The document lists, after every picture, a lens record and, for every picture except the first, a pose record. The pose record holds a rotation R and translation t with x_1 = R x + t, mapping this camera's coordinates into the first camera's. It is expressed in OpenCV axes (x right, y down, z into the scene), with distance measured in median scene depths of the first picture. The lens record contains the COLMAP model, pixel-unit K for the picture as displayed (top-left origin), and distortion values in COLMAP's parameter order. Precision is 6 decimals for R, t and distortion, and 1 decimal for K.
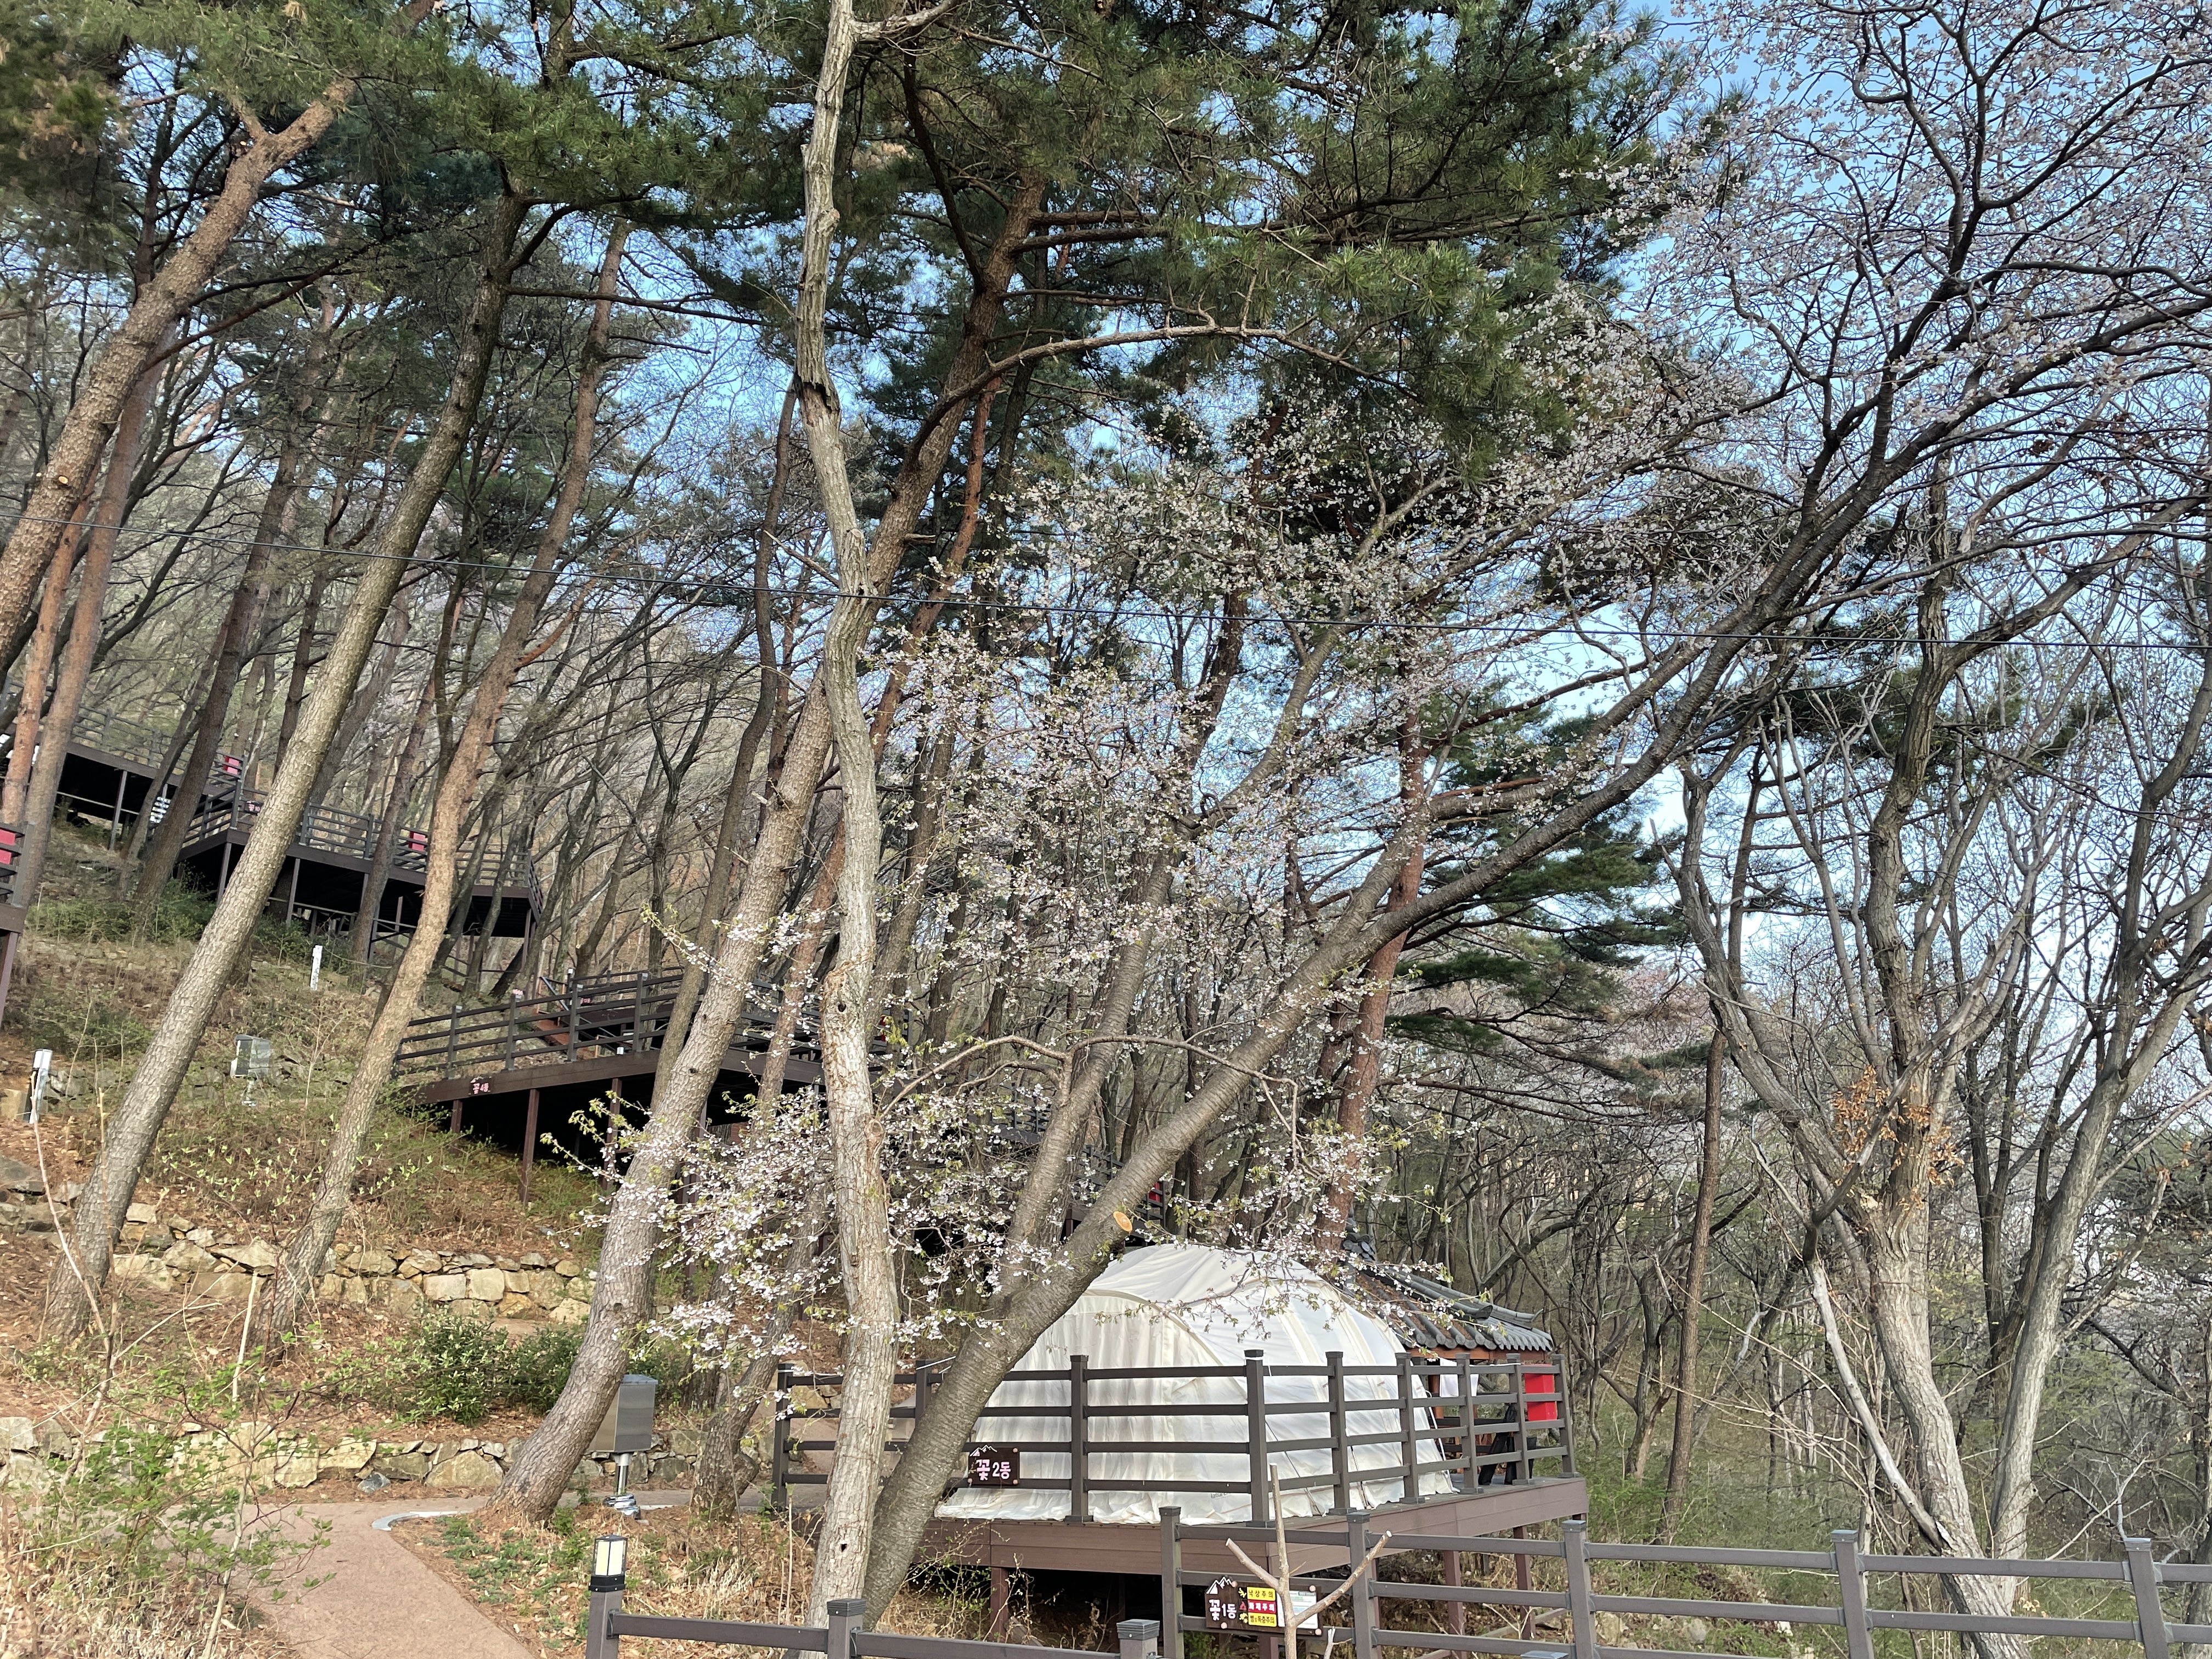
lens RADIAL K [[1674.7, 0, 1099.8], [0, 1674.7, 816.4], [0, 0, 1]] dist [0.091904, -0.103042]
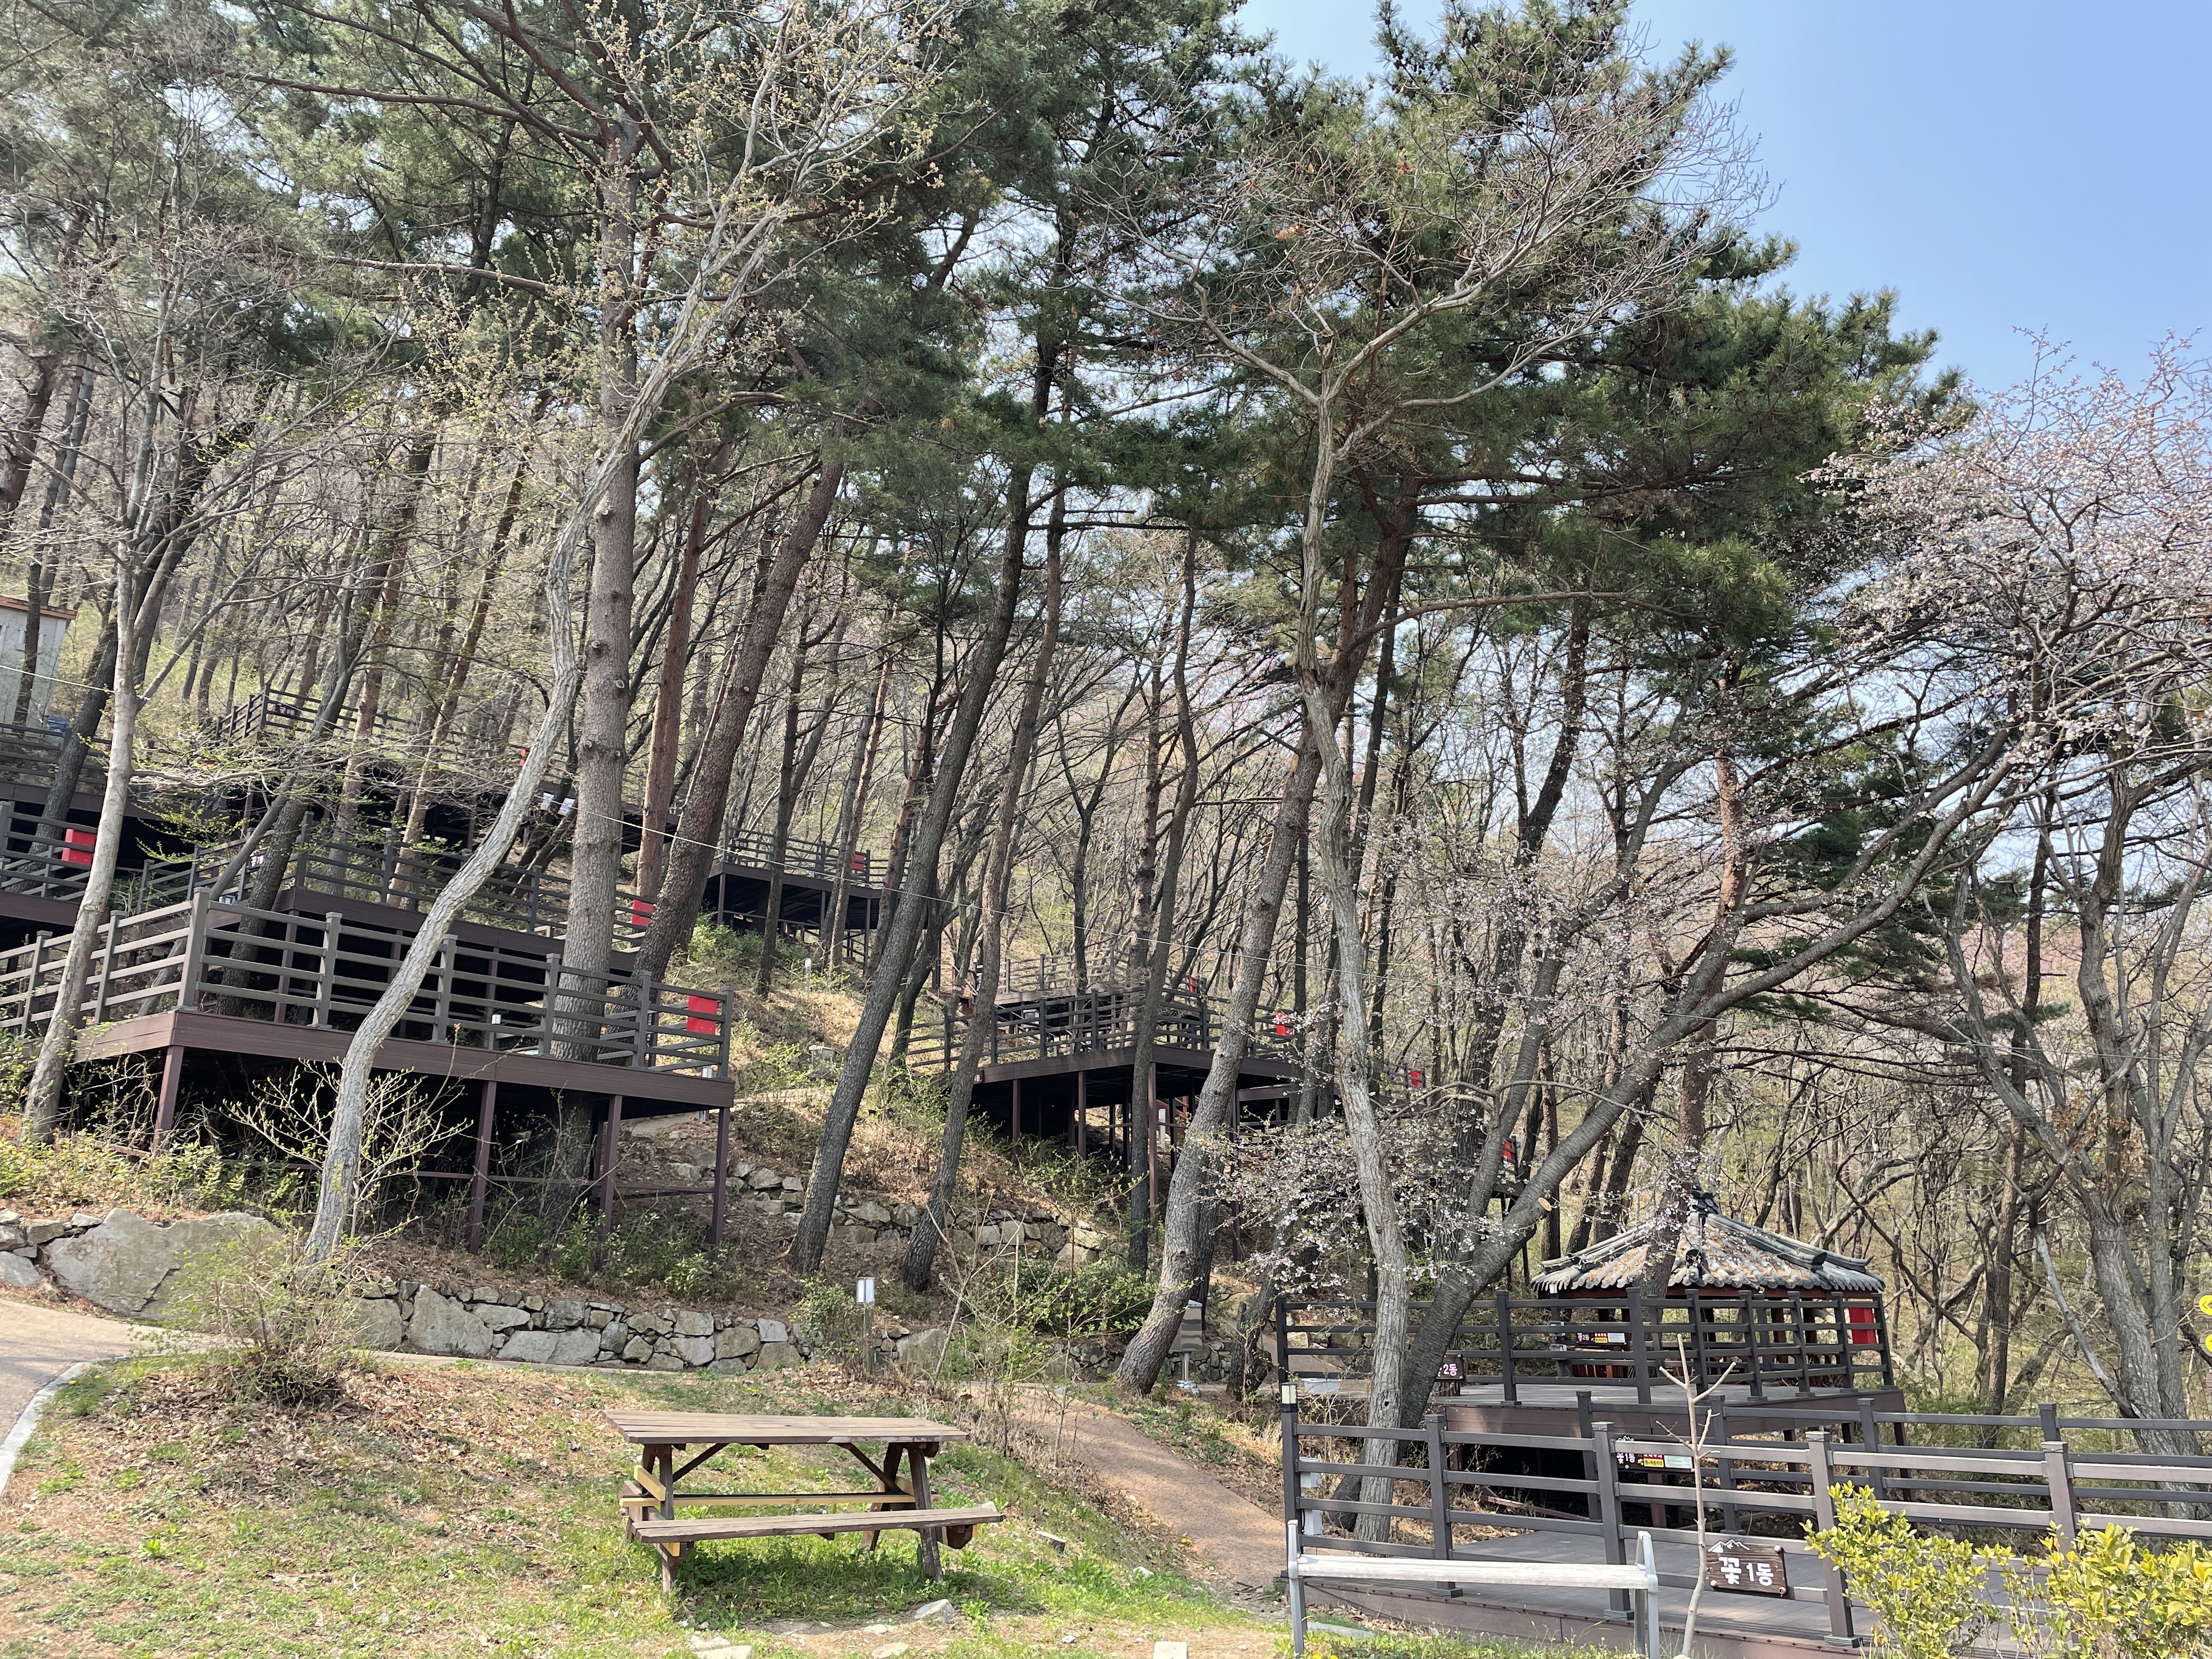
lens RADIAL K [[1674.7, 0, 1099.8], [0, 1674.7, 816.4], [0, 0, 1]] dist [0.091904, -0.103042]
pose [[0.983106, -0.047602, -0.176741, -0.075328], [0.053466, 0.998161, 0.028562, -0.136999], [0.175056, -0.037529, 0.983843, -0.445346]]
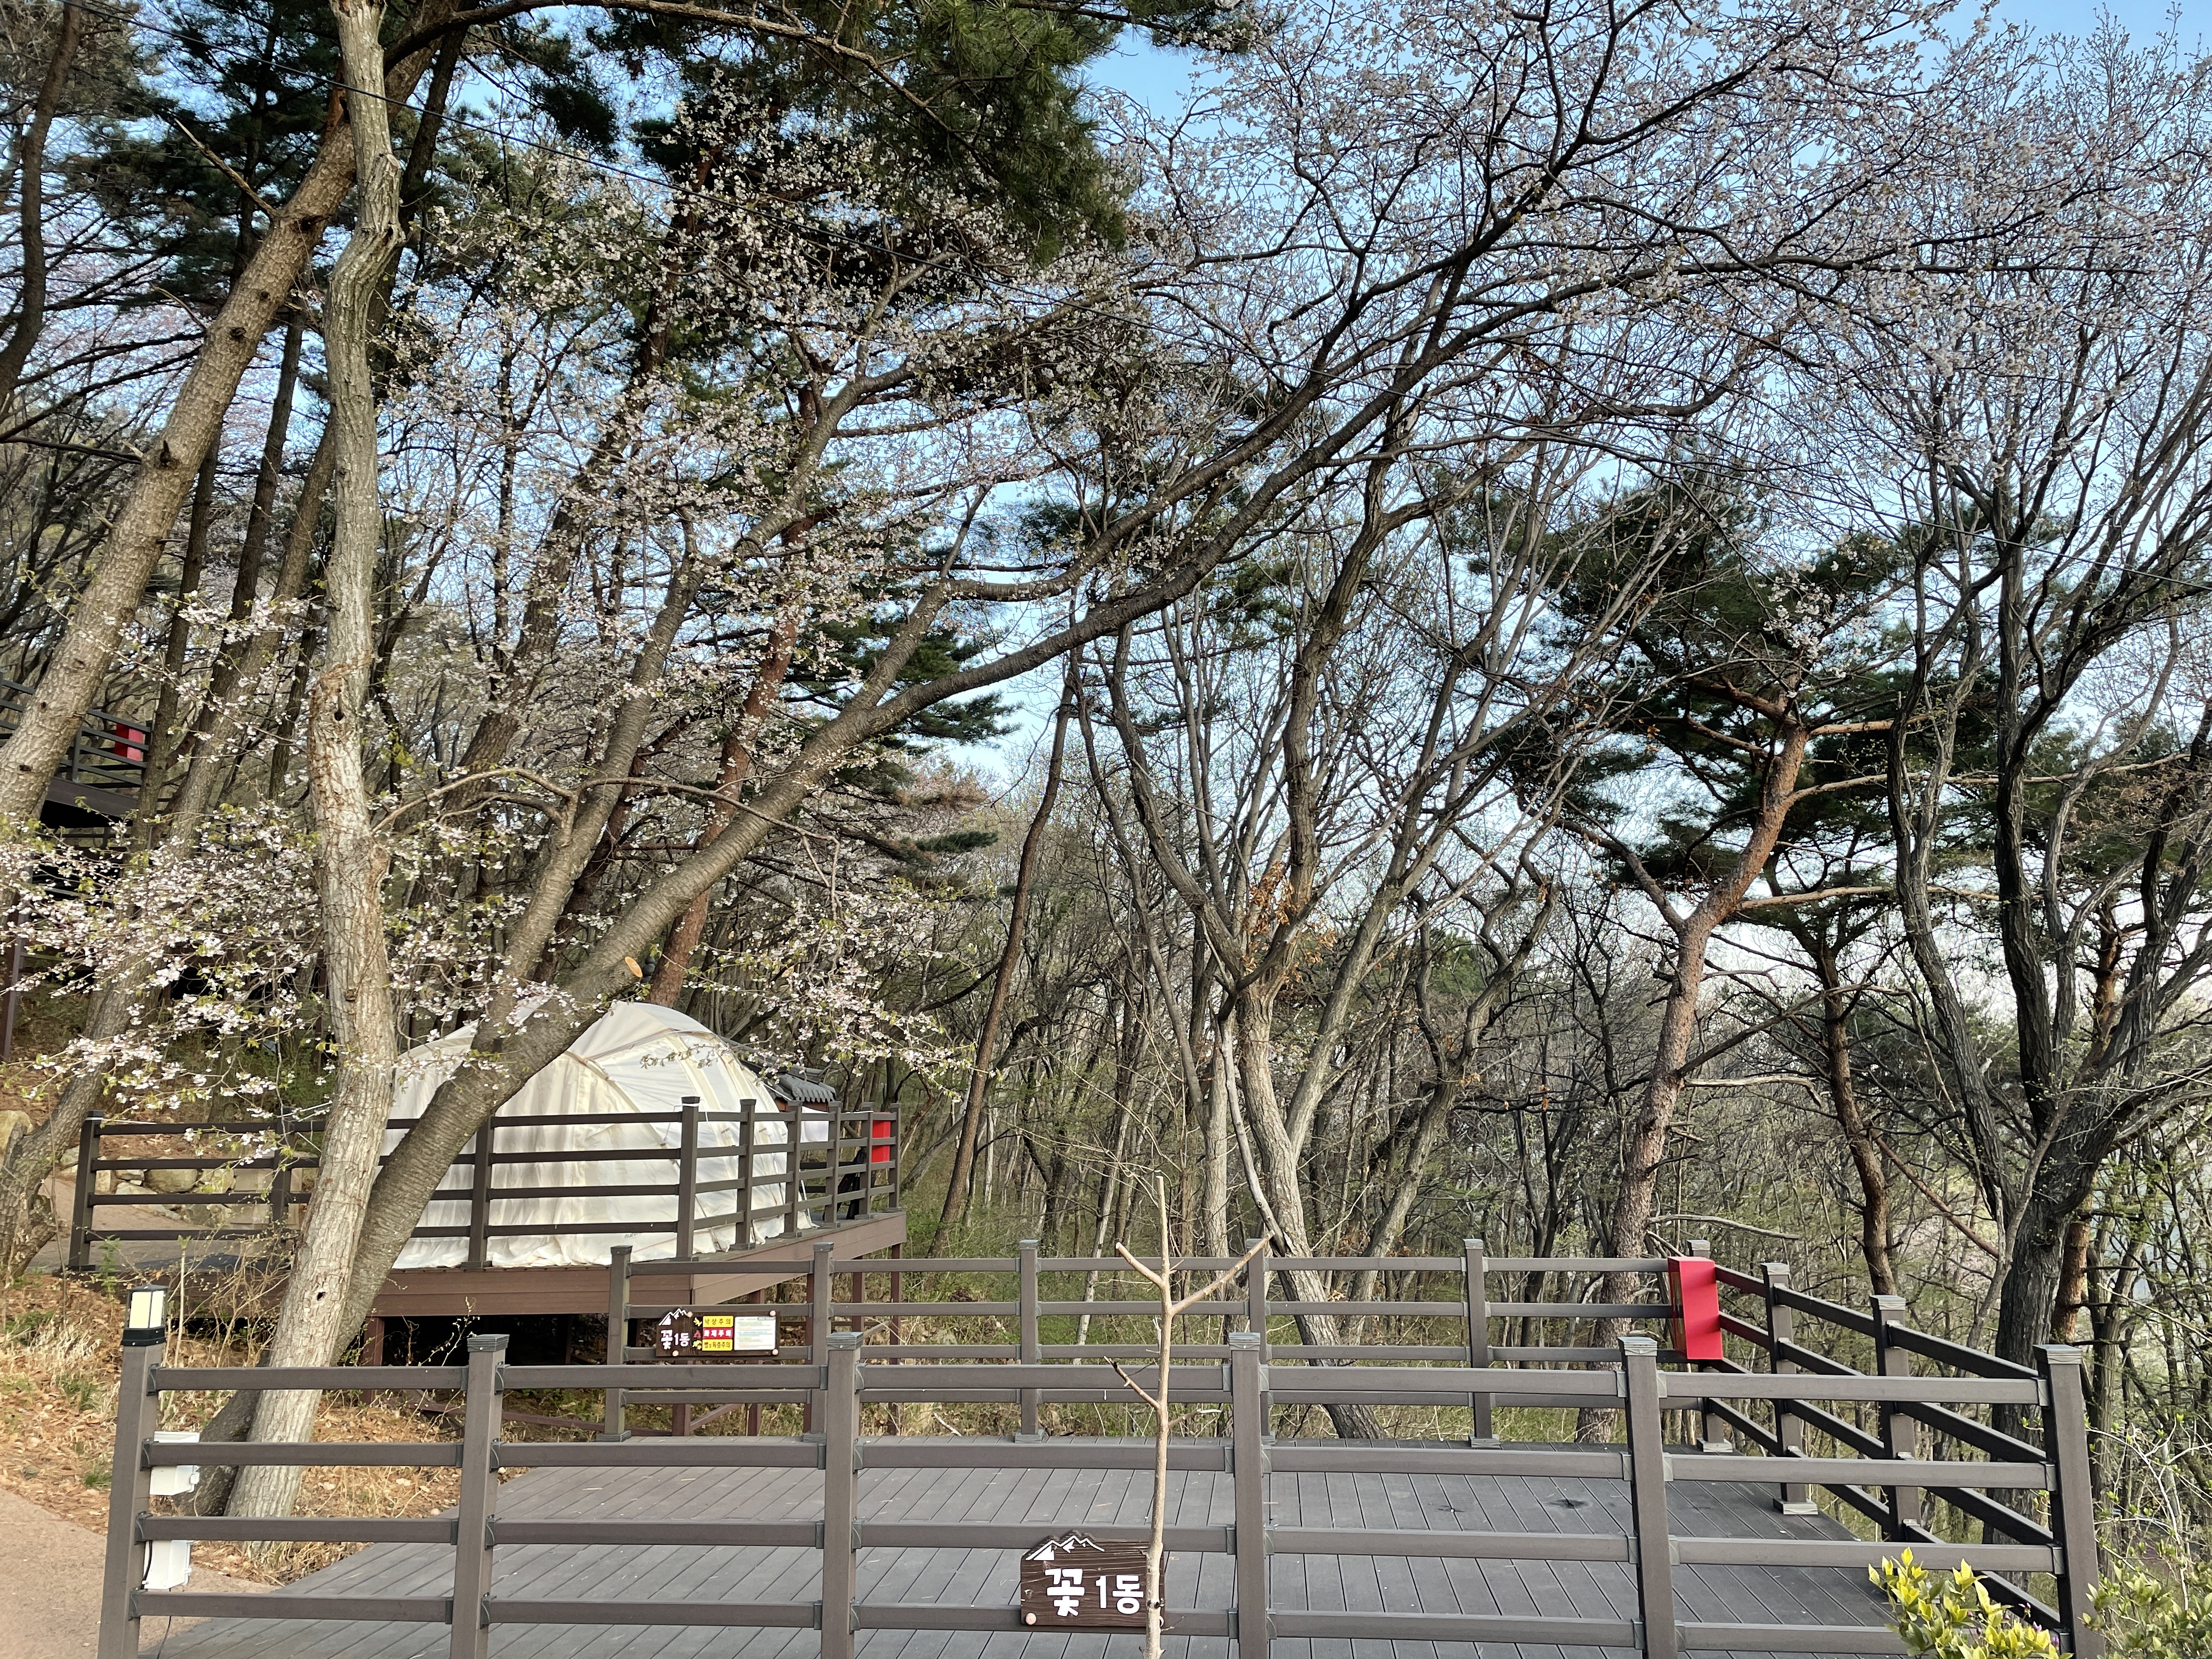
lens RADIAL K [[1674.7, 0, 1099.8], [0, 1674.7, 816.4], [0, 0, 1]] dist [0.091904, -0.103042]
pose [[0.891036, 0.084367, 0.446024, -0.148150], [-0.143174, 0.984656, 0.099772, 0.015945], [-0.430763, -0.152759, 0.889443, 0.026814]]
